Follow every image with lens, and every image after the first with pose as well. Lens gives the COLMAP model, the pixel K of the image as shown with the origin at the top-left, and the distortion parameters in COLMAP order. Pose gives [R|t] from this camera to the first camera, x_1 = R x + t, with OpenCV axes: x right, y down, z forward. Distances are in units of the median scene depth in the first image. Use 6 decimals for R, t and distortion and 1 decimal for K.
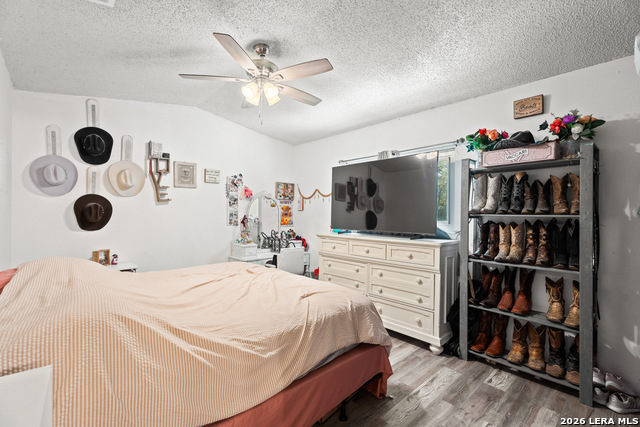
lens RADIAL K [[283.7, 0, 318.2], [0, 283.7, 209.7], [0, 0, 1]] dist [0.000318, -0.000412]
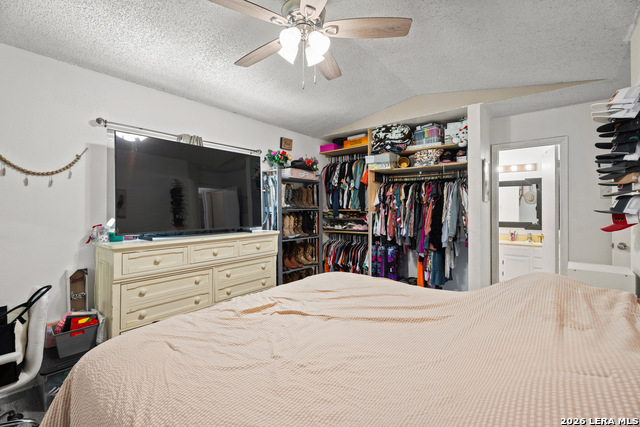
lens RADIAL K [[283.7, 0, 318.2], [0, 283.7, 209.7], [0, 0, 1]] dist [0.000318, -0.000412]
pose [[-0.144439, -0.008288, 0.989479, -0.675938], [-0.006207, 0.999953, 0.007470, 0.006681], [-0.989494, -0.005063, -0.144484, 0.771863]]
